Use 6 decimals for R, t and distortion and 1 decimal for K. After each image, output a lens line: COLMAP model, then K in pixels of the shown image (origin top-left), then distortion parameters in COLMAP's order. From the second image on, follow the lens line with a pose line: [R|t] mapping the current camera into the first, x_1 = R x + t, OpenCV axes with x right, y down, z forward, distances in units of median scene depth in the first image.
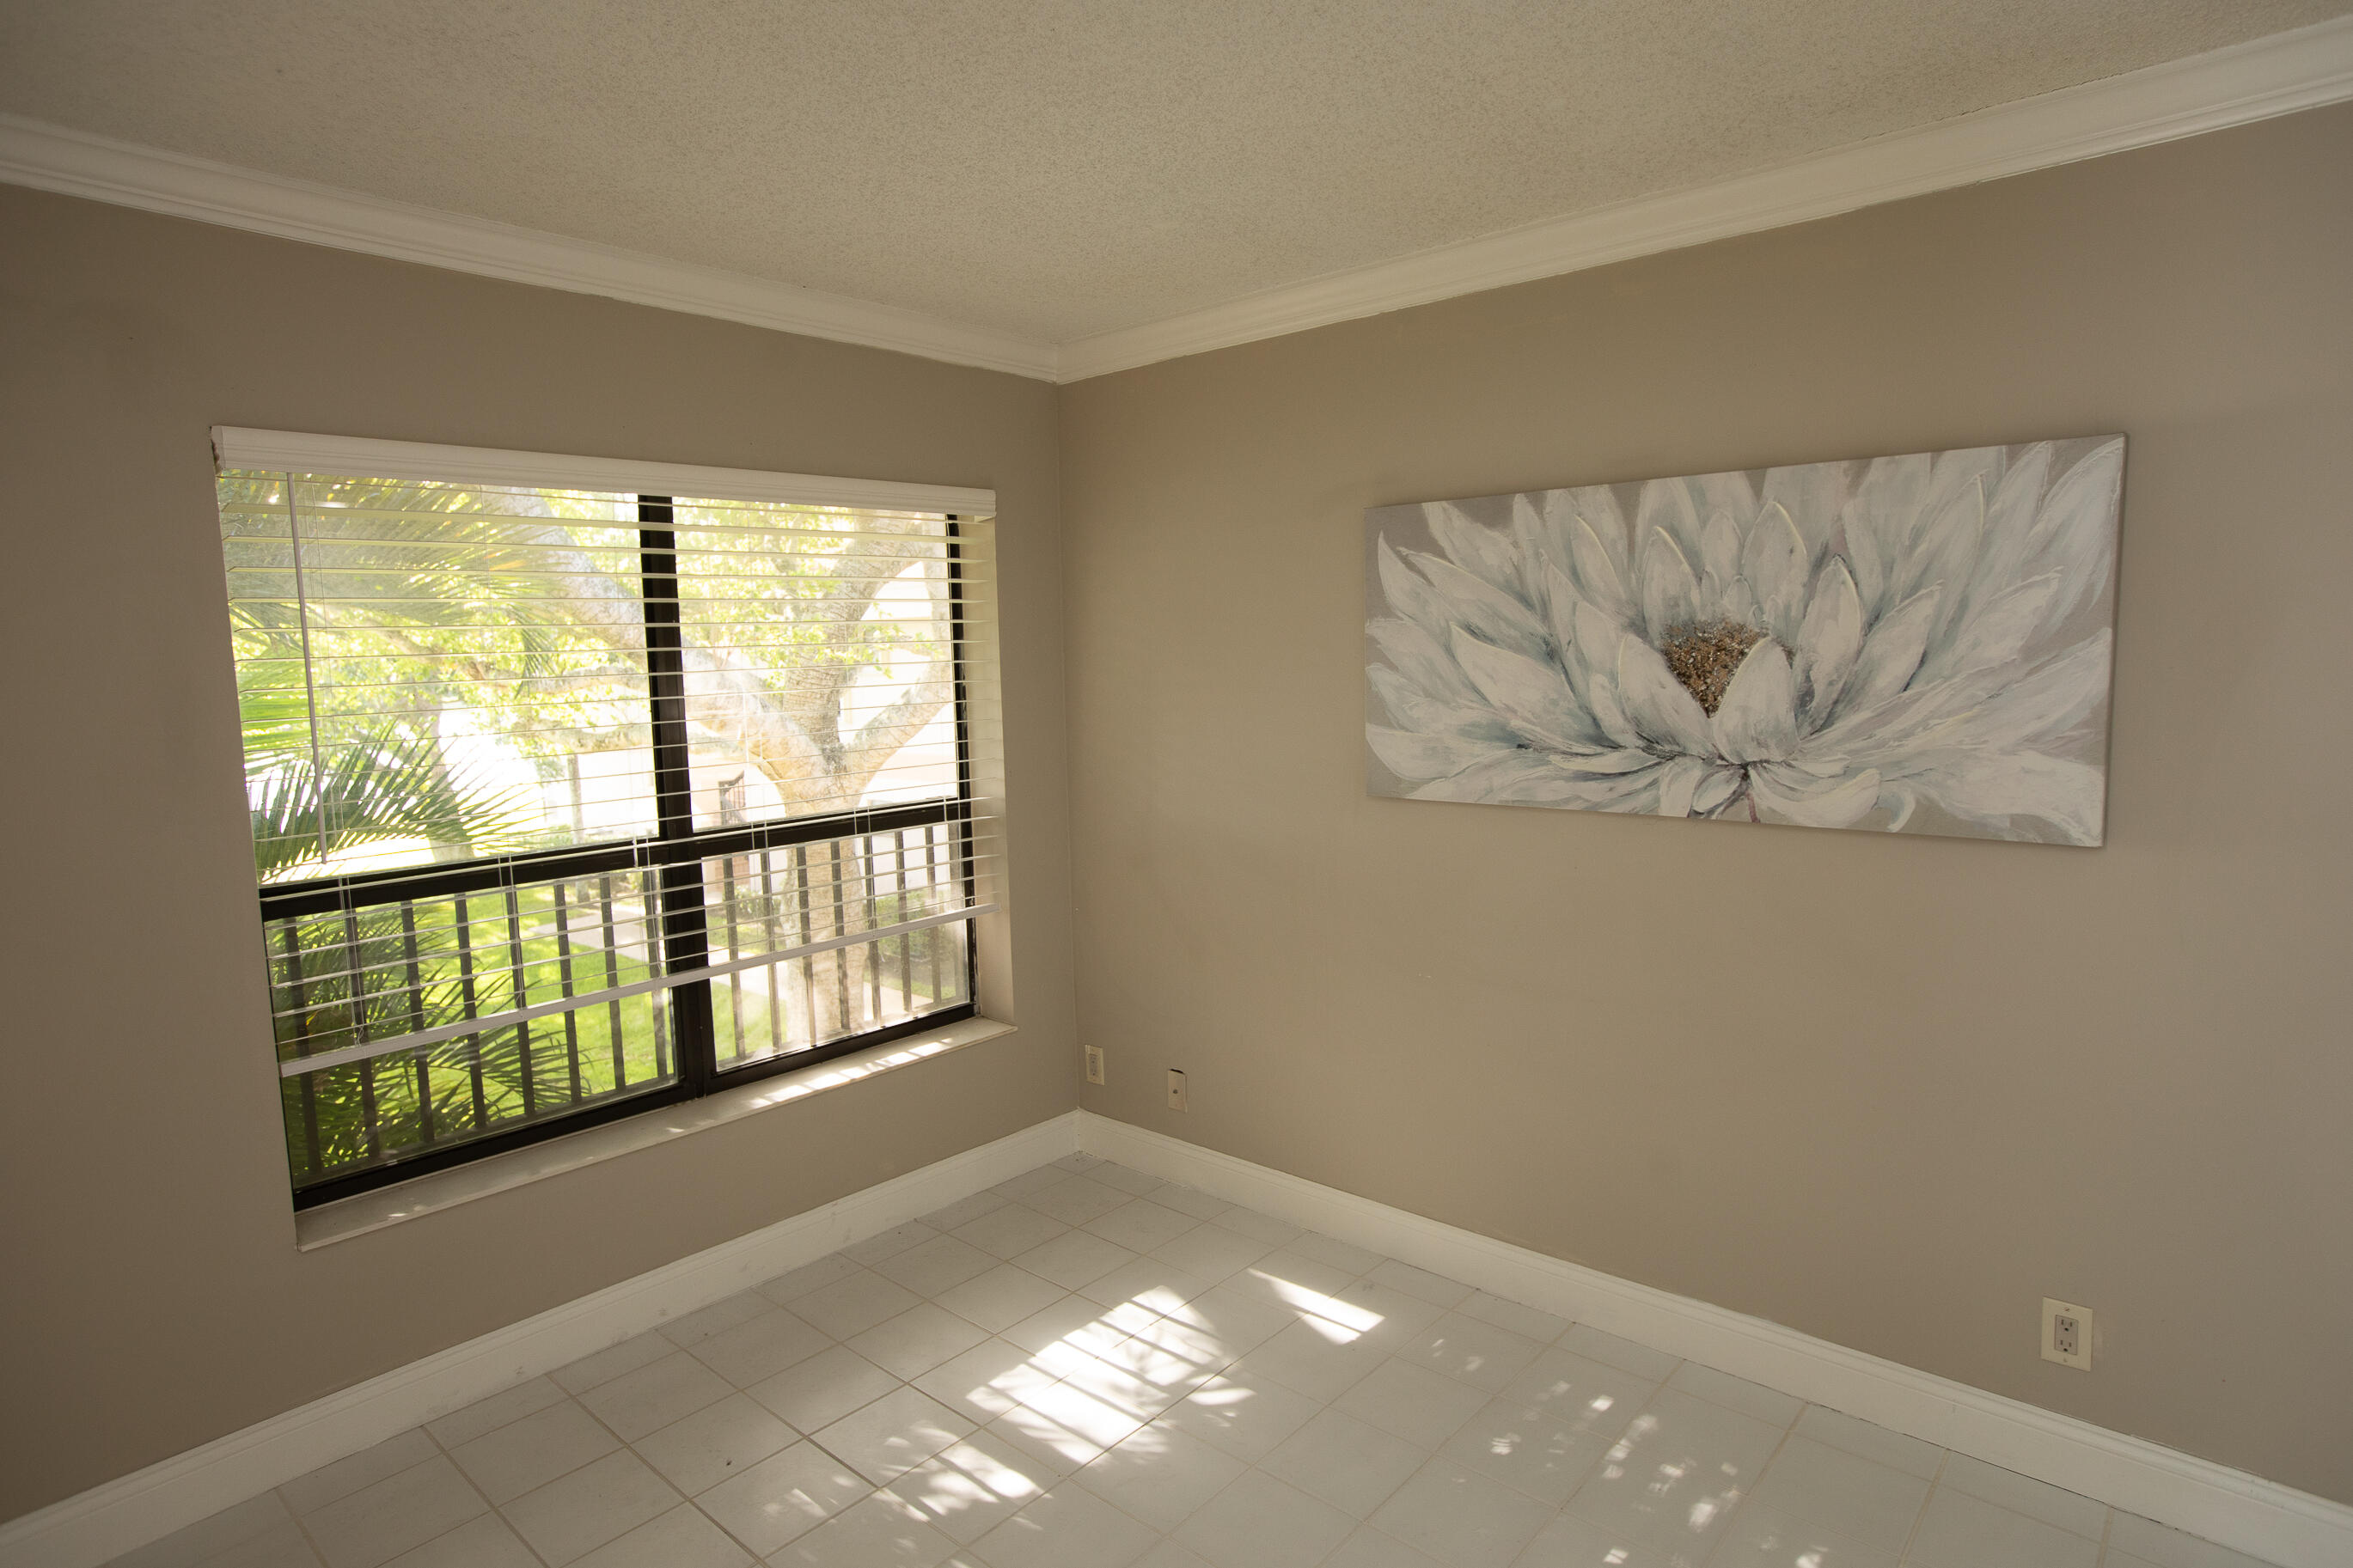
lens RADIAL K [[1345.1, 0, 1168.8], [0, 1345.1, 774.2], [0, 0, 1]] dist [-0.001703, 0.025725]
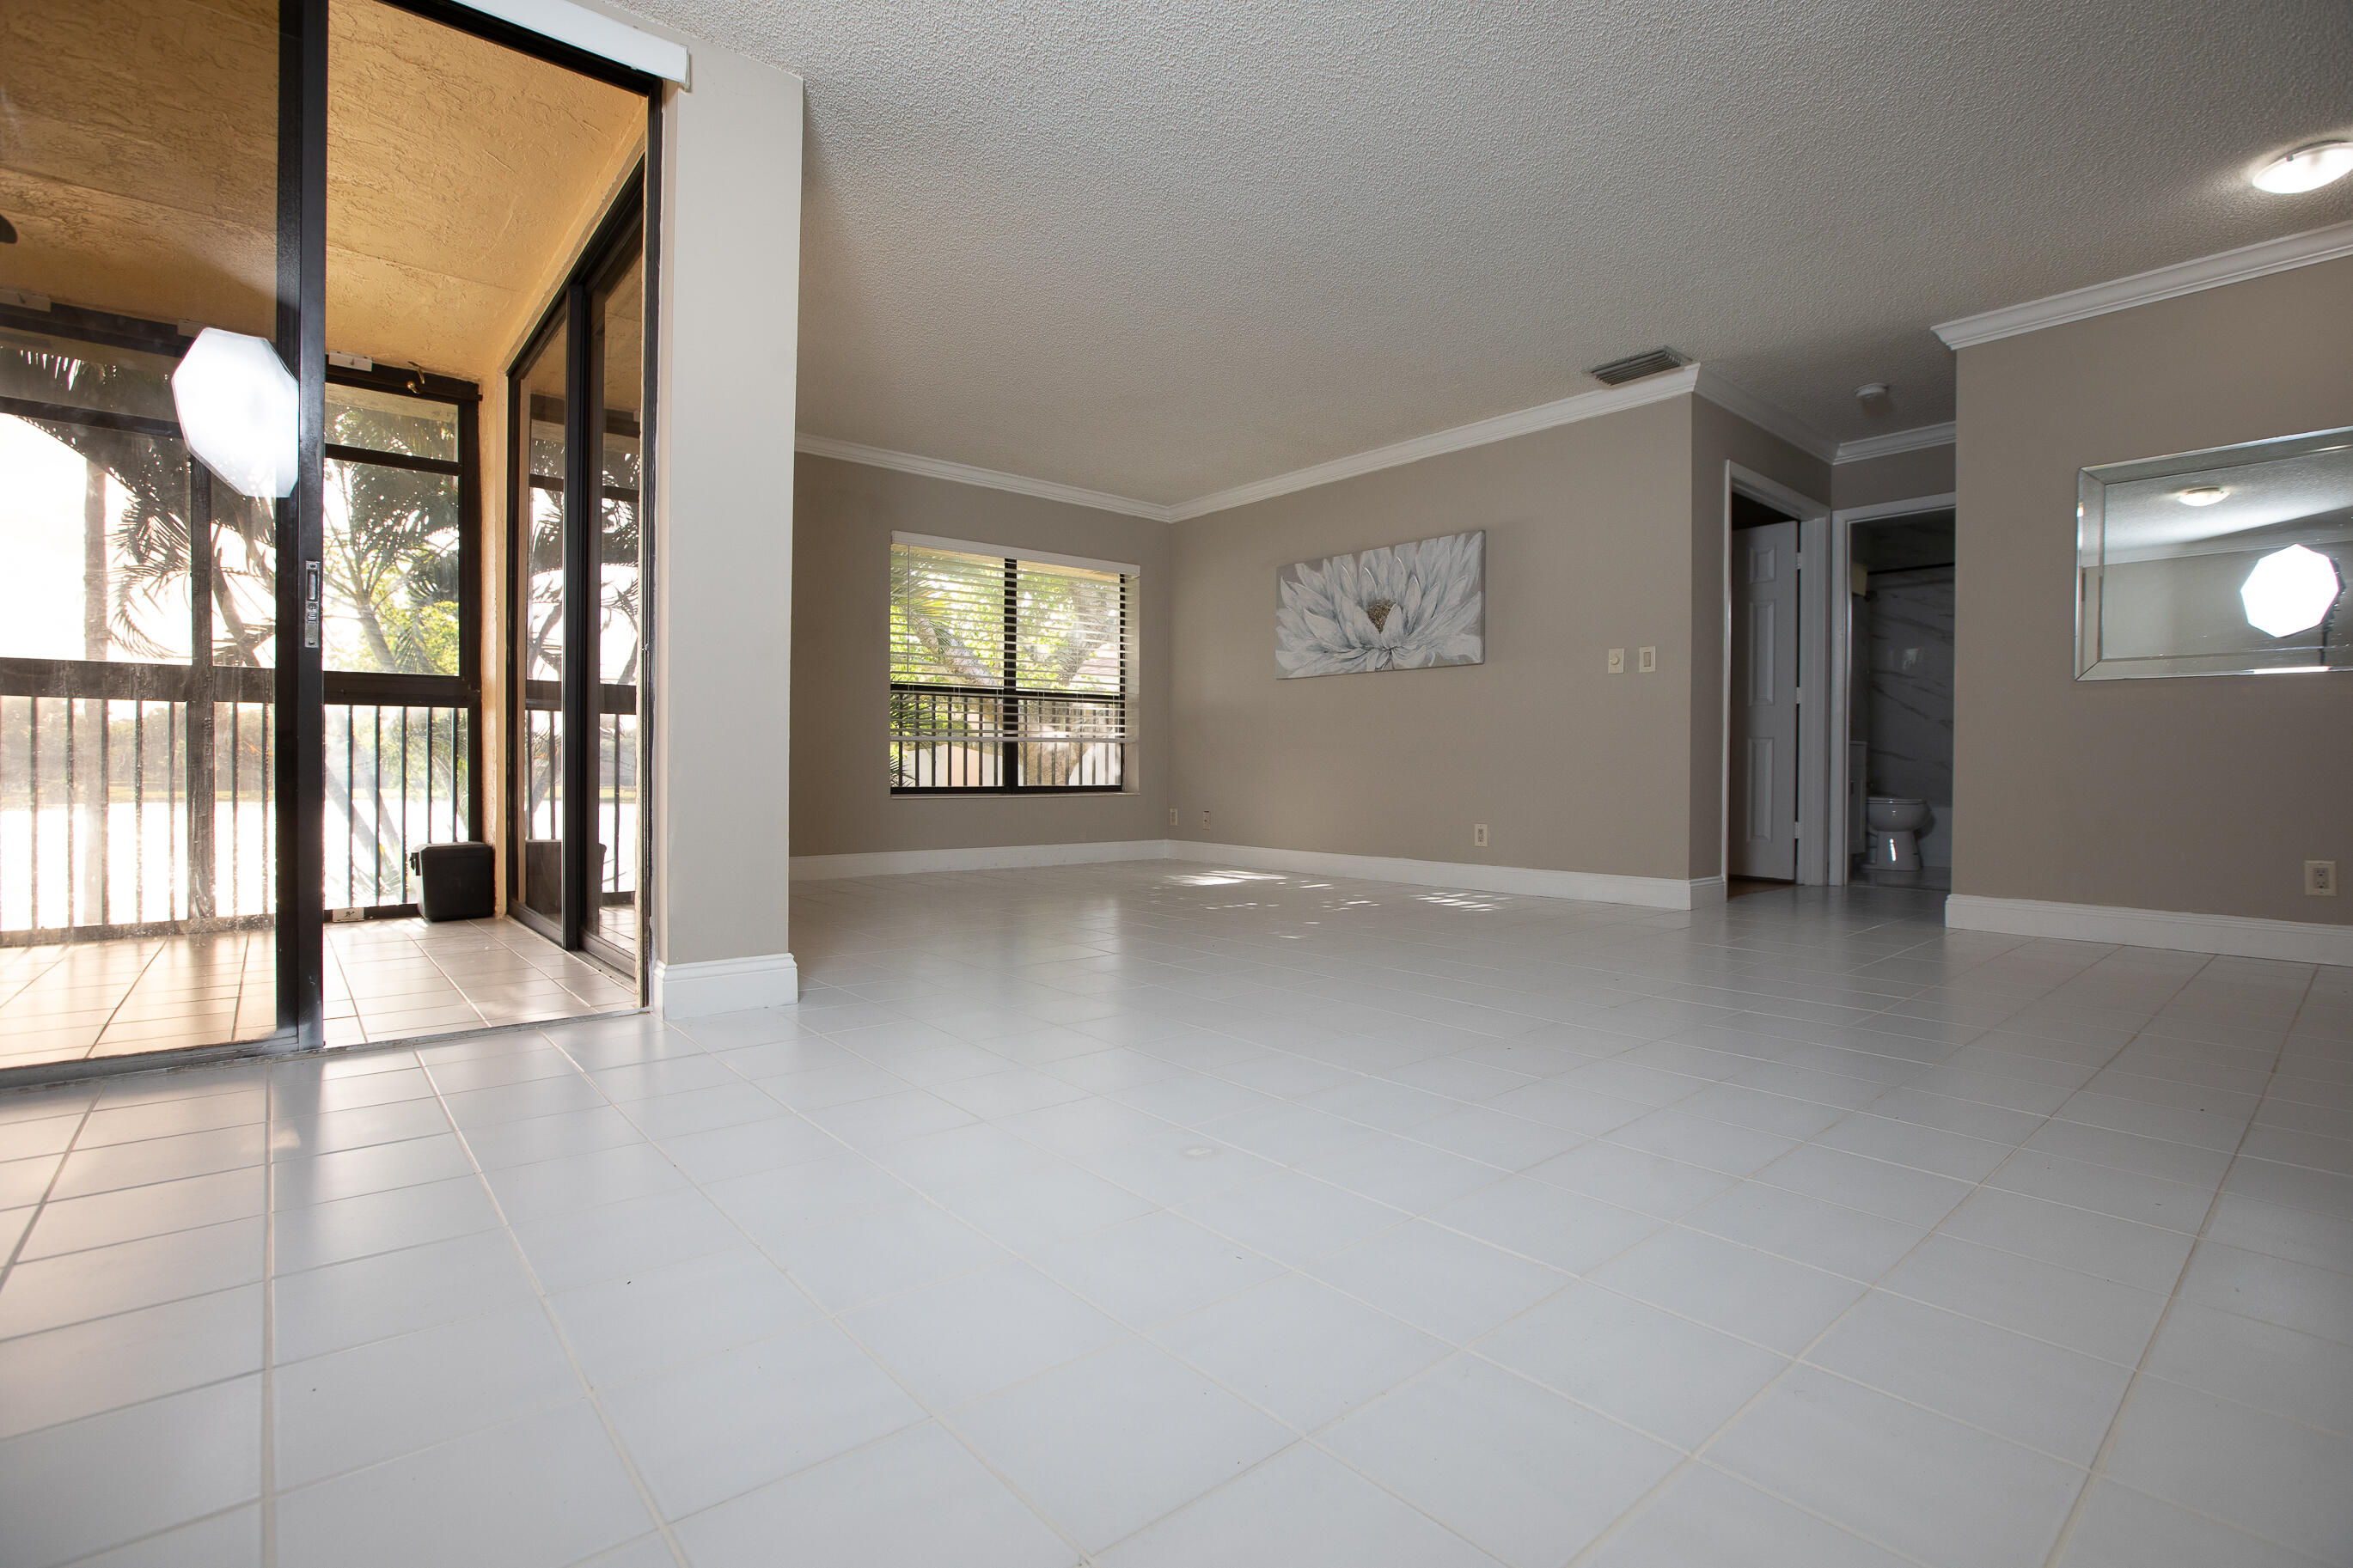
lens RADIAL K [[1112.4, 0, 1210.8], [0, 1112.4, 774.3], [0, 0, 1]] dist [-0.003516, 0.000742]
pose [[0.994300, 0.033319, -0.101275, 0.248334], [-0.043603, 0.993922, -0.101087, 0.420508], [0.097291, 0.104926, 0.989710, -1.093692]]
